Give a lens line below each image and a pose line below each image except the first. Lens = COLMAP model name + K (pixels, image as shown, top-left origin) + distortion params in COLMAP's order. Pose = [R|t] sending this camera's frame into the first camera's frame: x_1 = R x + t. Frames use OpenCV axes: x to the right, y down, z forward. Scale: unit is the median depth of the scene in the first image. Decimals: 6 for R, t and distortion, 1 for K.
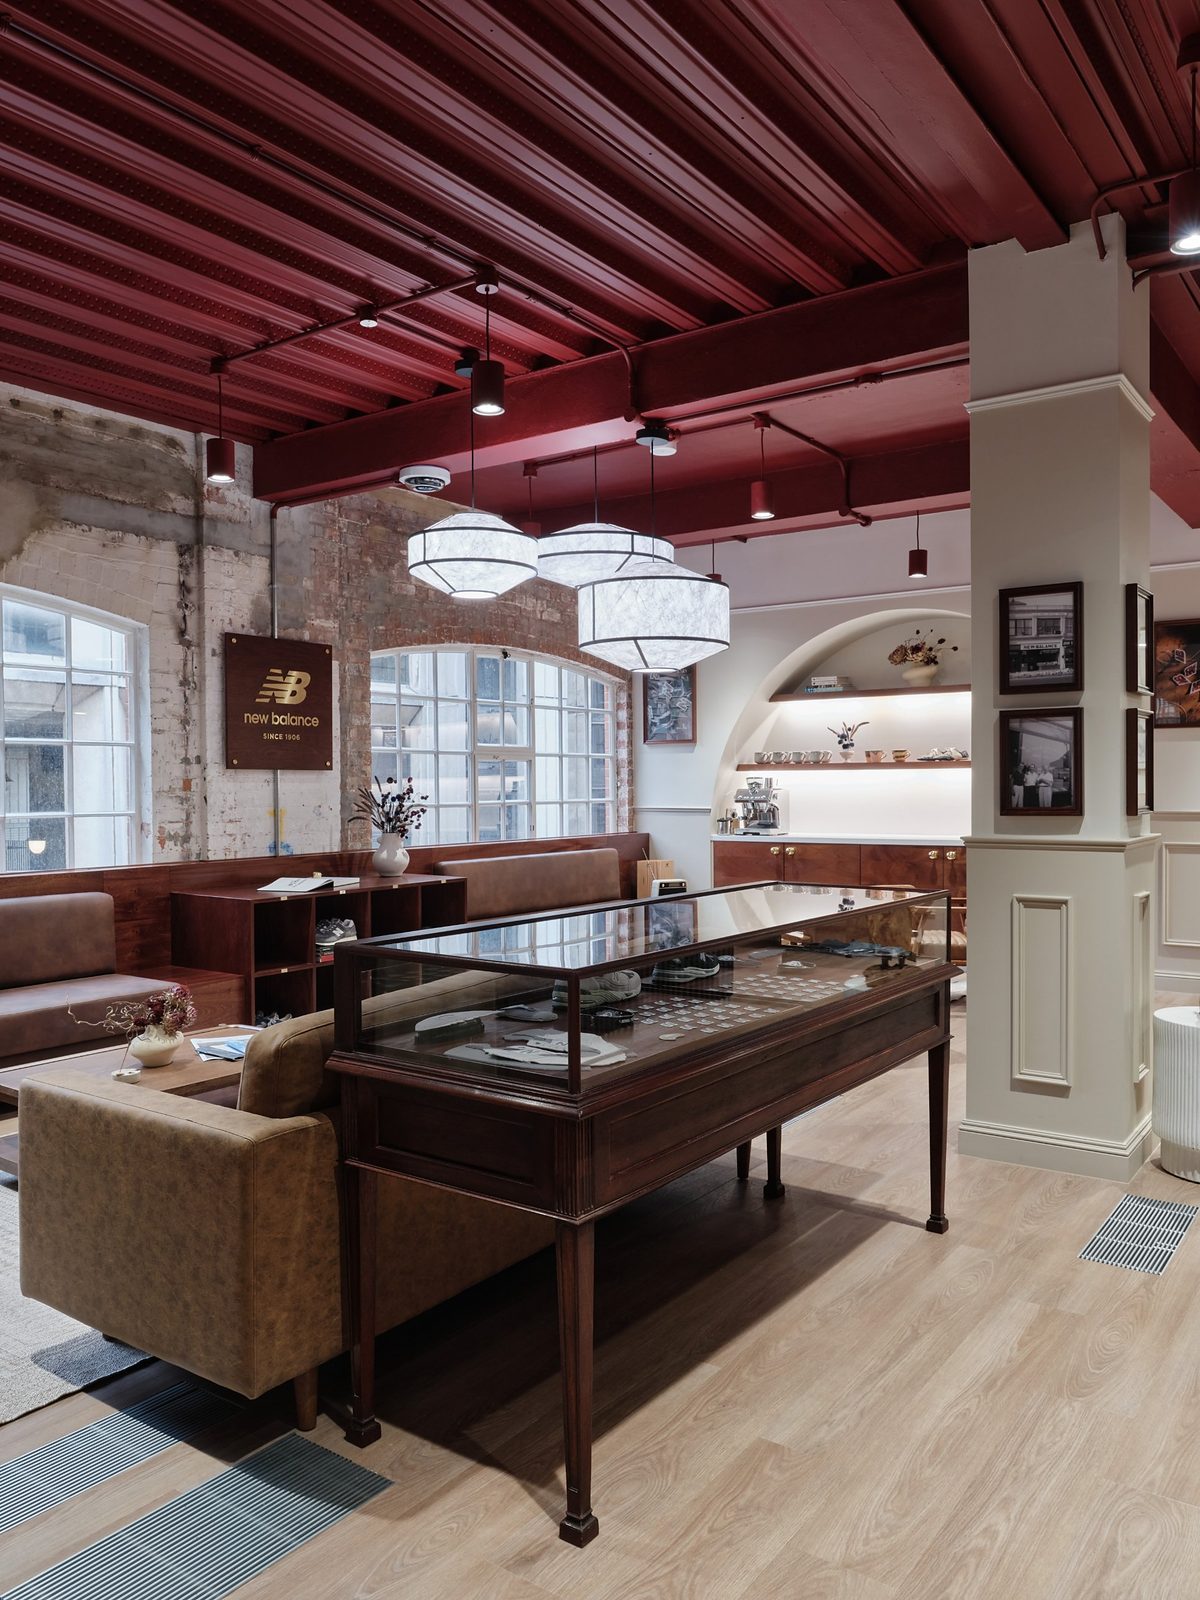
lens RADIAL K [[1207.9, 0, 600.4], [0, 1207.9, 770.3], [0, 0, 1]] dist [-0.002170, -0.000166]
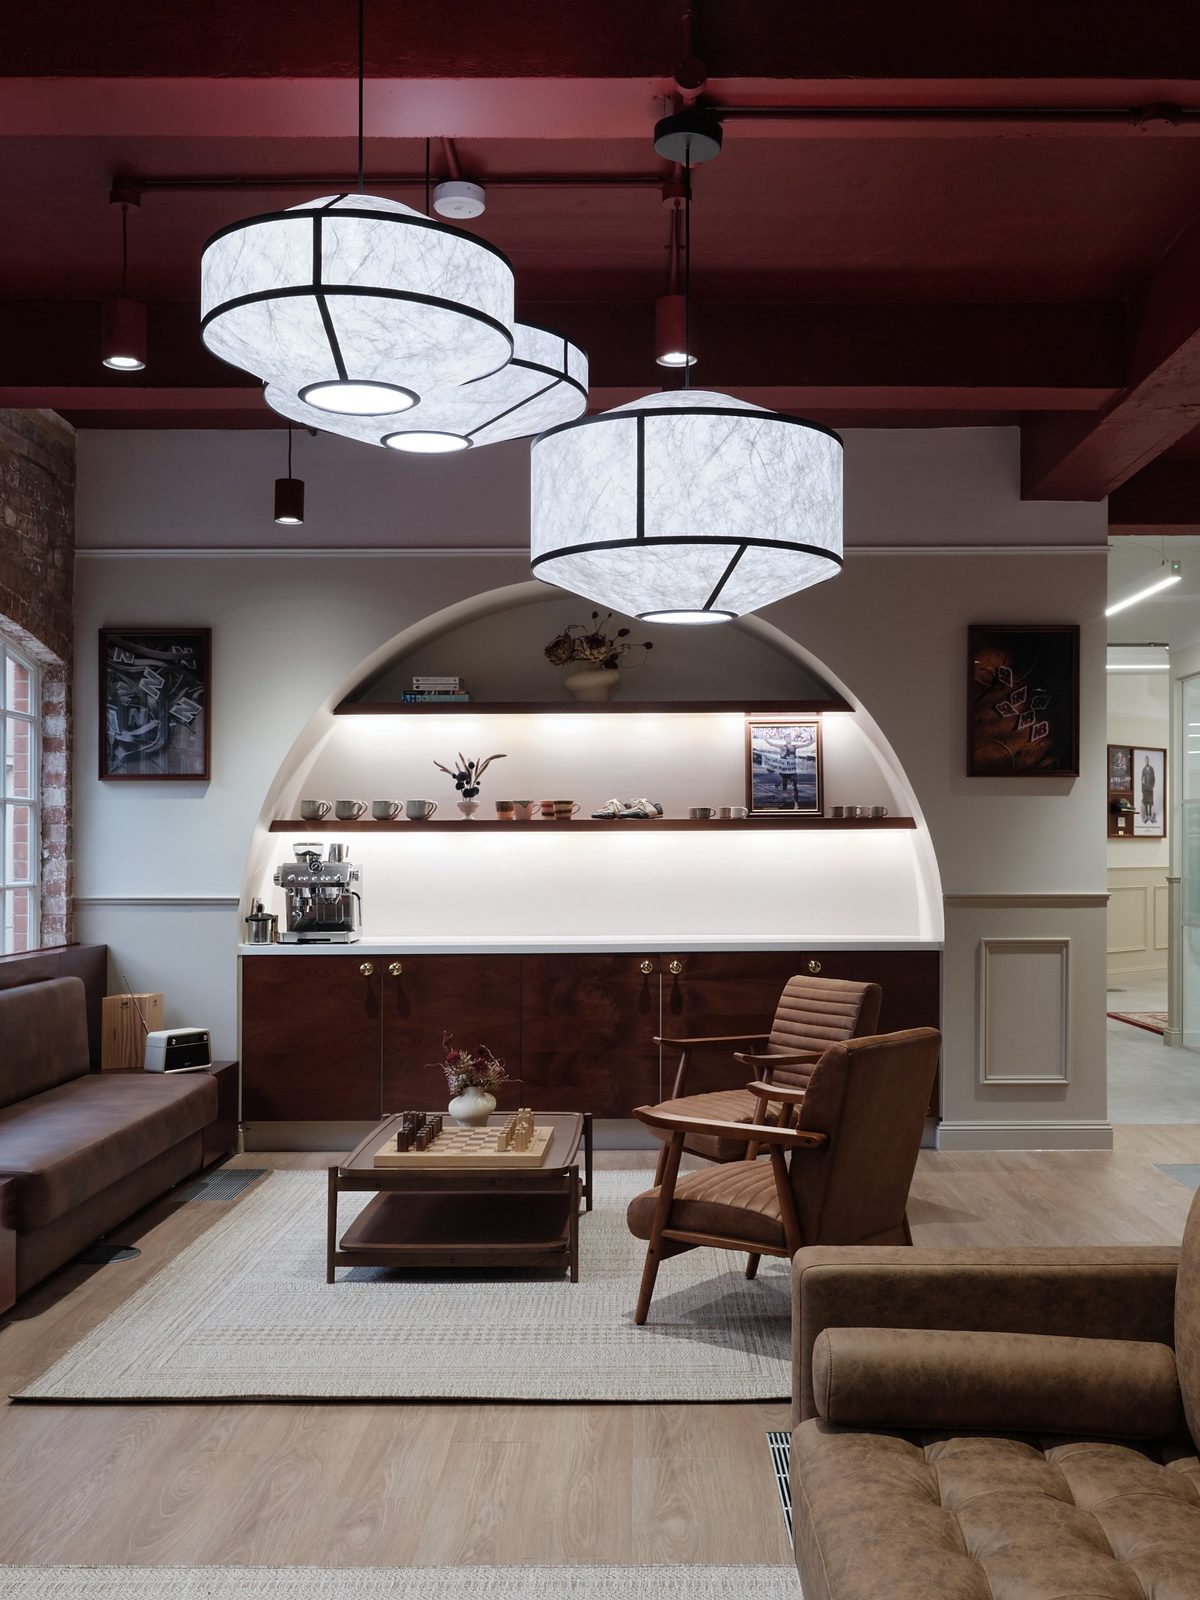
lens RADIAL K [[1621.6, 0, 664.5], [0, 1621.6, 797.9], [0, 0, 1]] dist [-0.002652, 0.000932]
pose [[0.809178, 0.022474, 0.587134, -0.193710], [-0.008380, 0.999608, -0.026713, 0.003522], [-0.587504, 0.016695, 0.809049, 0.275528]]
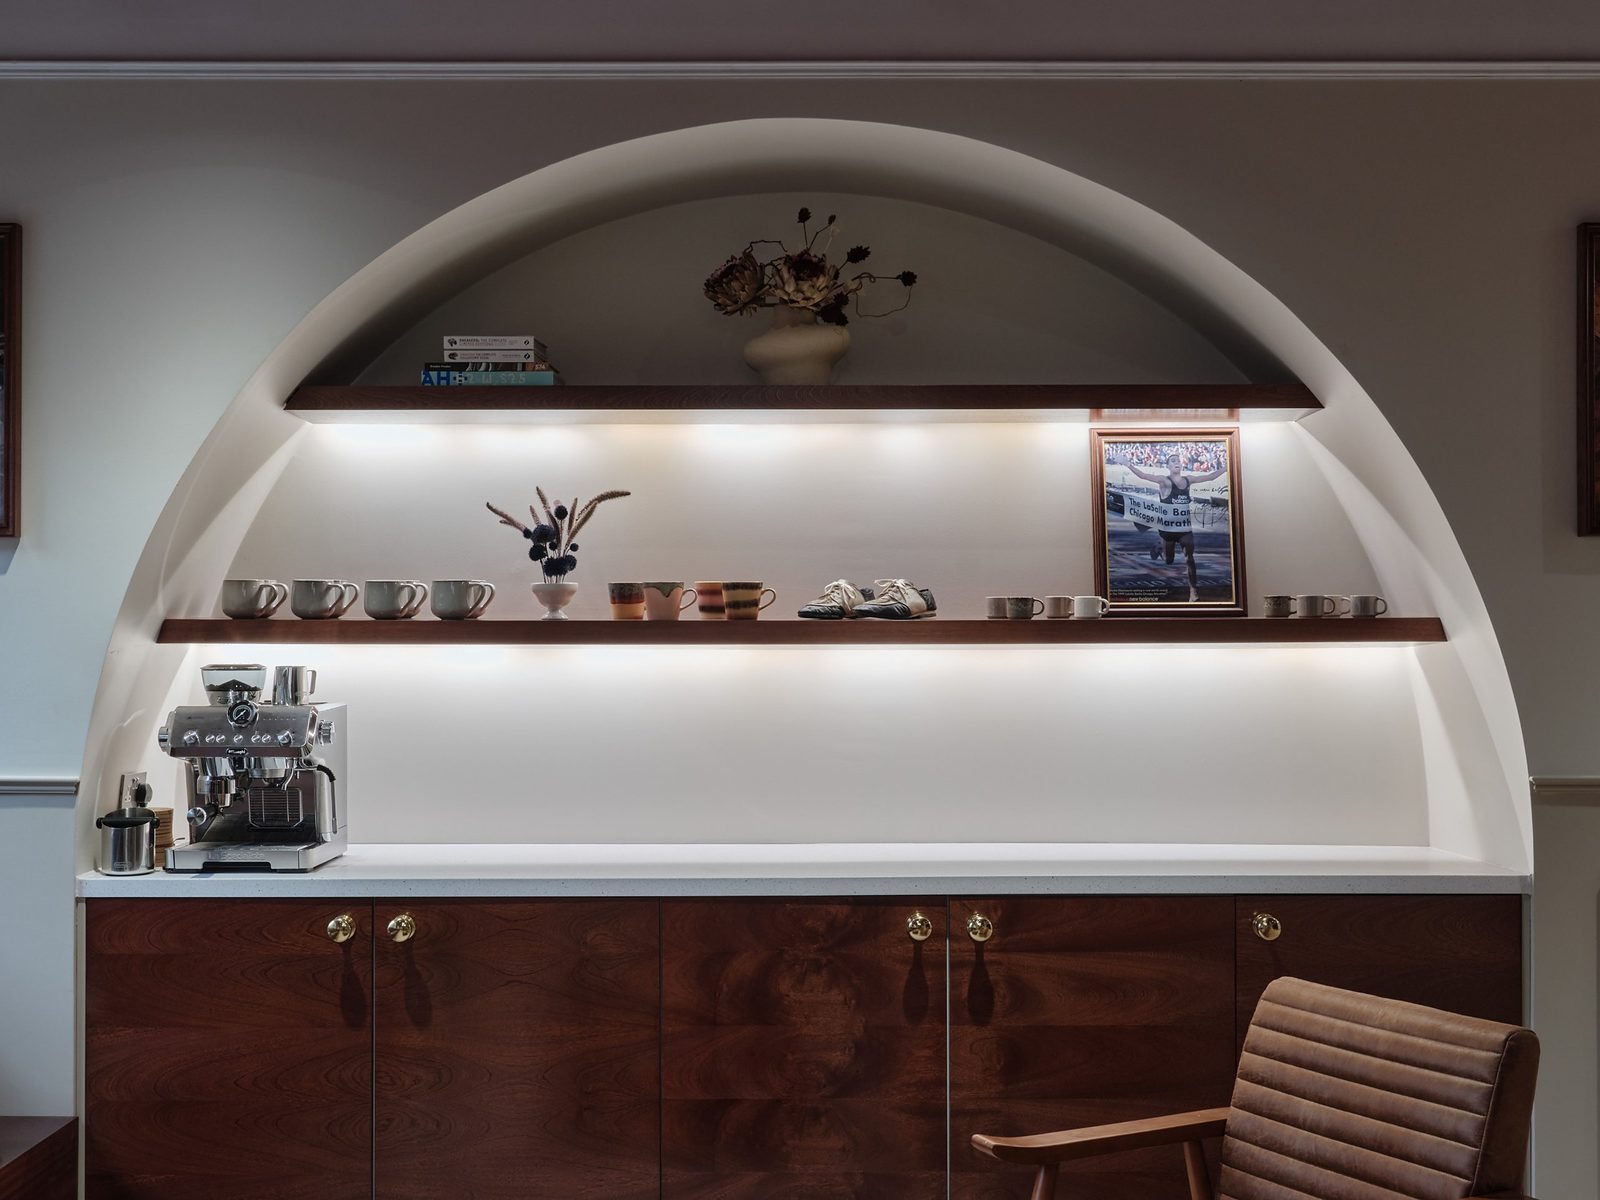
lens RADIAL K [[1621.6, 0, 801.2], [0, 1621.6, 667.8], [0, 0, 1]] dist [-0.002652, 0.000932]
pose [[0.804729, -0.004549, 0.593625, 0.006800], [-0.012062, 0.999639, 0.024012, -0.004639], [-0.593520, -0.026483, 0.804383, 0.616735]]
